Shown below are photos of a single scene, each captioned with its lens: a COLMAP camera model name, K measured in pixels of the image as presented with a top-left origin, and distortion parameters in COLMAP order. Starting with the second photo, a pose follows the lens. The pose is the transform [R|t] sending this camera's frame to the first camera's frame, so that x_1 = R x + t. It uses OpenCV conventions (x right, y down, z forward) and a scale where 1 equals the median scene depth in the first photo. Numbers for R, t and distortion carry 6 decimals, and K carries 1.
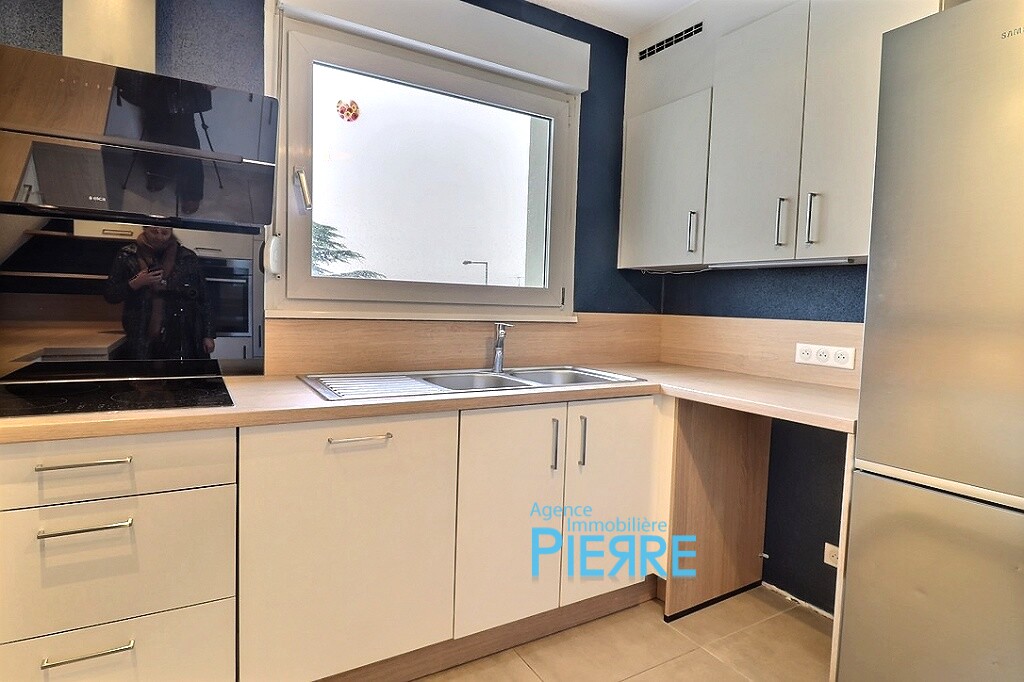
lens RADIAL K [[550.2, 0, 515.9], [0, 550.2, 333.3], [0, 0, 1]] dist [-0.000977, -0.008940]
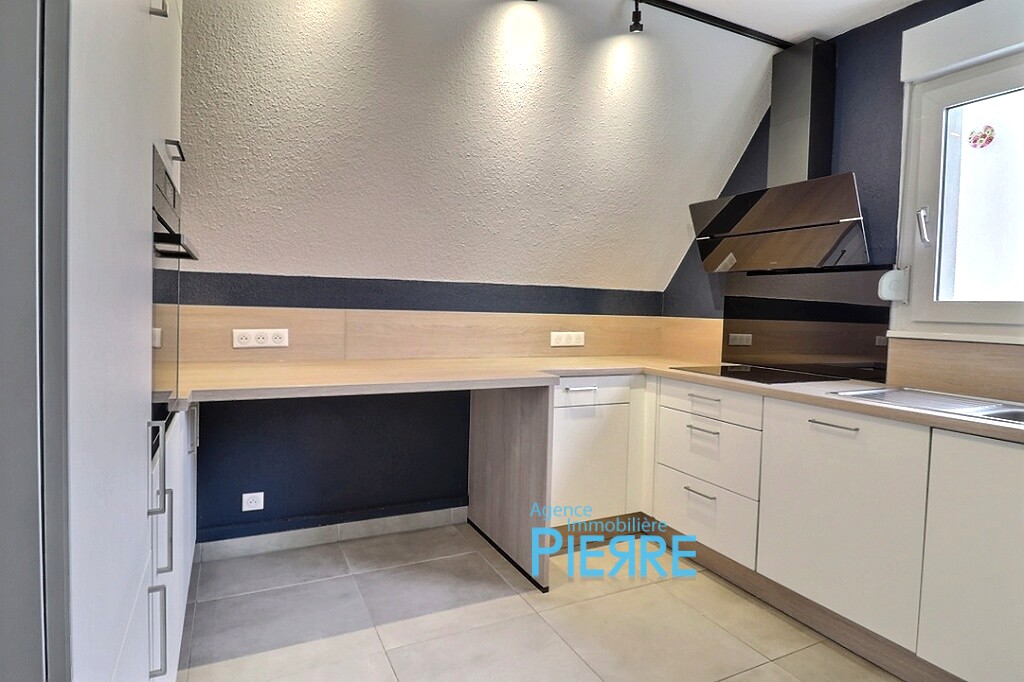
lens RADIAL K [[550.2, 0, 512.5], [0, 550.2, 333.2], [0, 0, 1]] dist [-0.000977, -0.008940]
pose [[-0.071838, 0.011751, -0.997347, 0.784003], [-0.085162, 0.996207, 0.017871, 0.012742], [0.993774, 0.086220, -0.070565, 0.241775]]
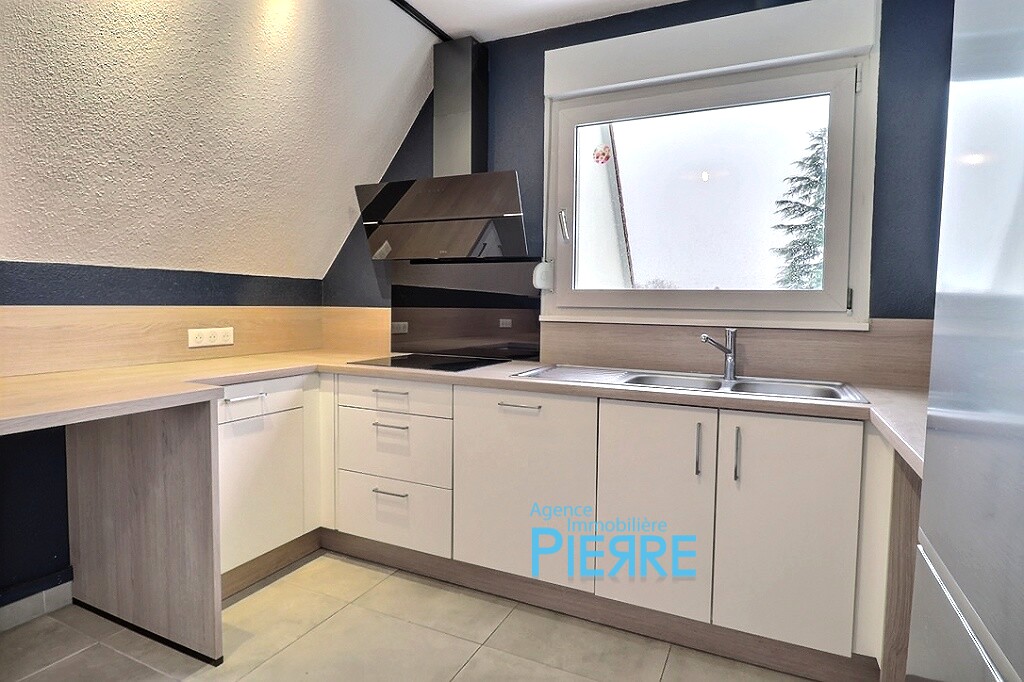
lens RADIAL K [[550.2, 0, 508.6], [0, 550.2, 333.2], [0, 0, 1]] dist [-0.000977, -0.008940]
pose [[0.554989, 0.019325, -0.831633, 0.630105], [-0.042147, 0.999099, -0.004910, 0.012594], [0.830789, 0.037776, 0.555304, 0.151039]]
